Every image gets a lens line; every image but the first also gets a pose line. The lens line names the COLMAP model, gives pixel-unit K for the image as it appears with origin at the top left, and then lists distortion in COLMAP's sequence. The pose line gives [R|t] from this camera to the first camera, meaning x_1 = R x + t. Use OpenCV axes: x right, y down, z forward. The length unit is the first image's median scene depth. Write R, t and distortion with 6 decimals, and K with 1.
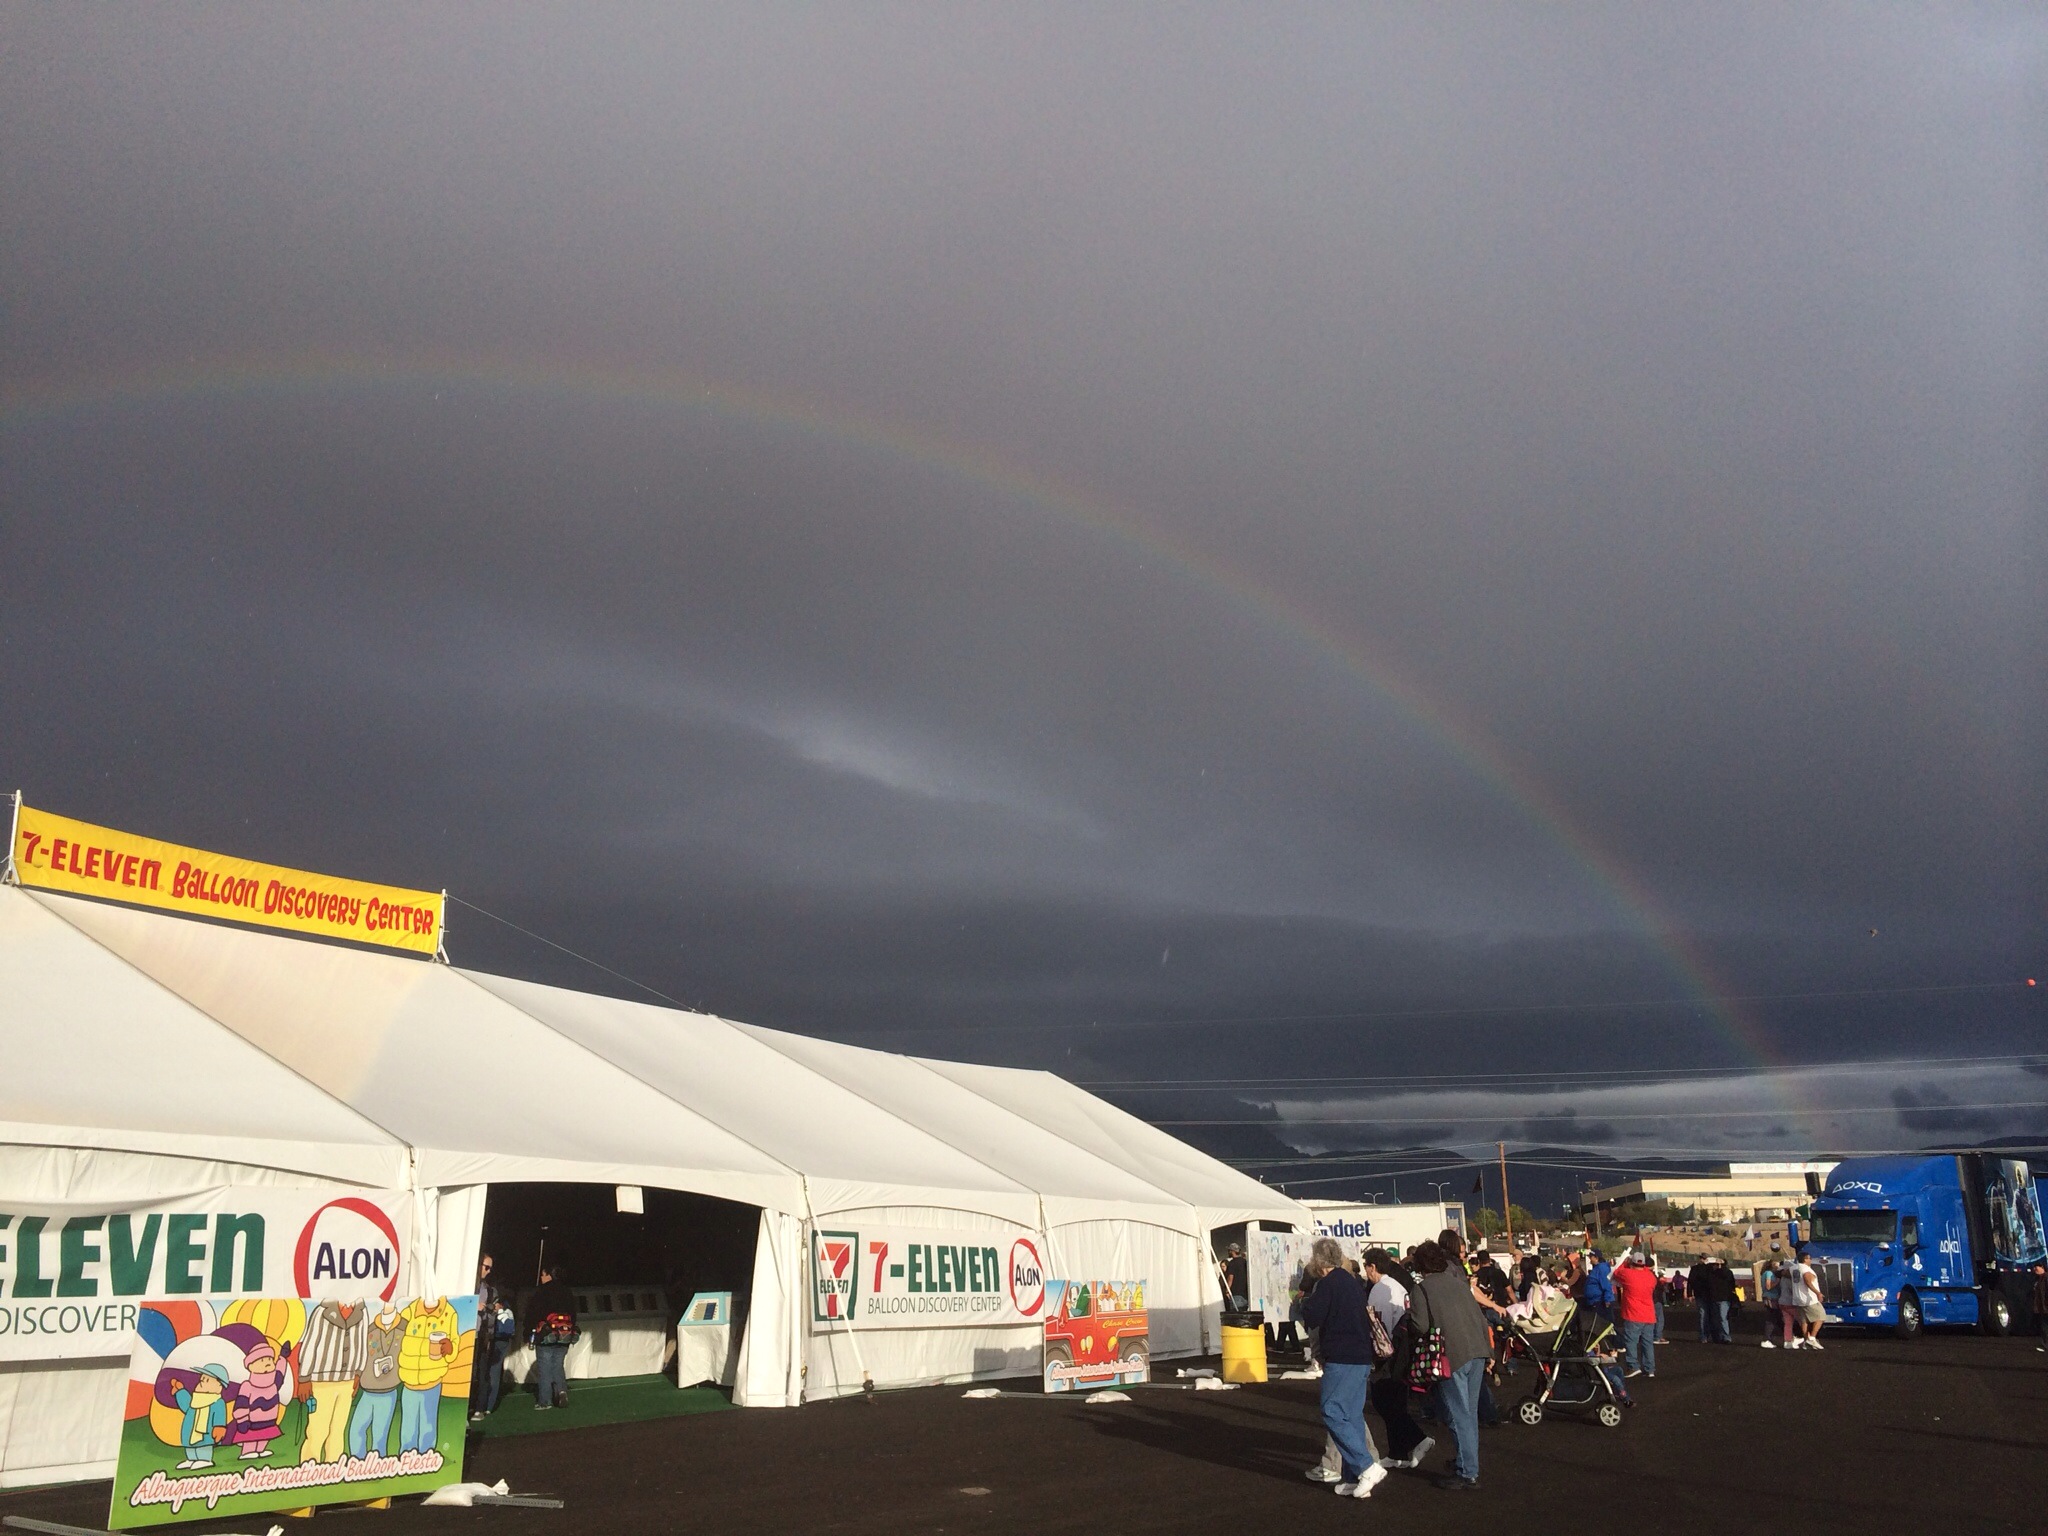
lens RADIAL K [[1716.9, 0, 1024.0], [0, 1716.9, 768.0], [0, 0, 1]] dist [0.046493, -0.004901]
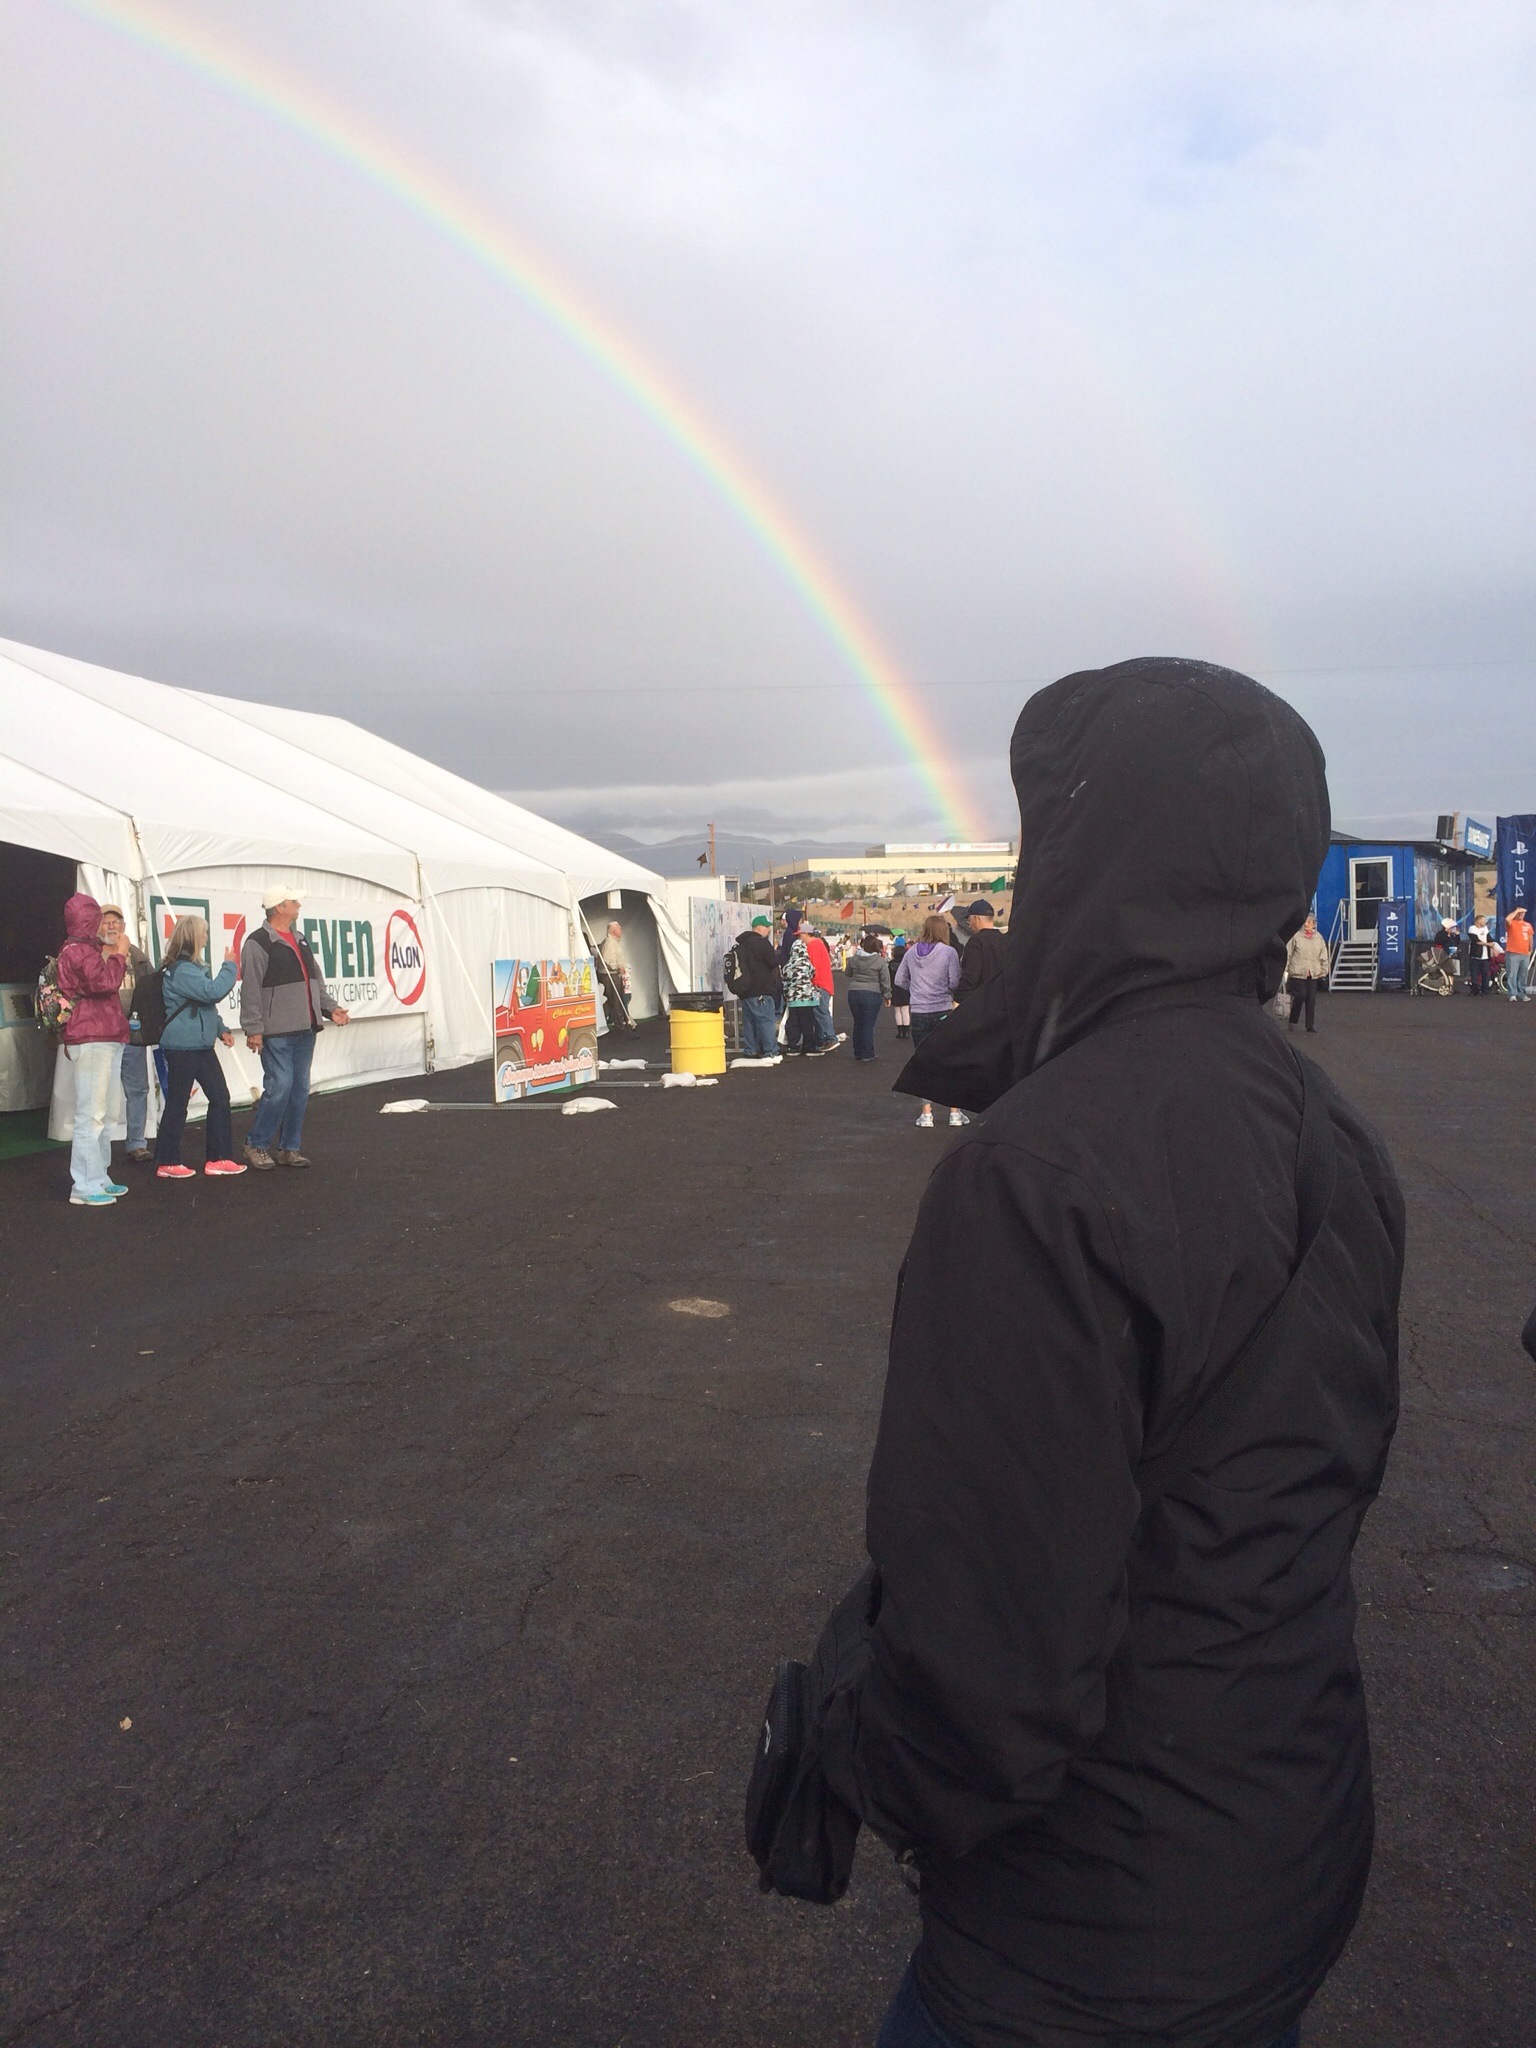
lens RADIAL K [[1716.9, 0, 768.0], [0, 1716.9, 1024.0], [0, 0, 1]] dist [0.046493, -0.004901]
pose [[0.942397, -0.031743, 0.332987, -0.108064], [-0.076891, 0.948272, 0.308007, 0.077129], [-0.325539, -0.315869, 0.891208, 0.262900]]
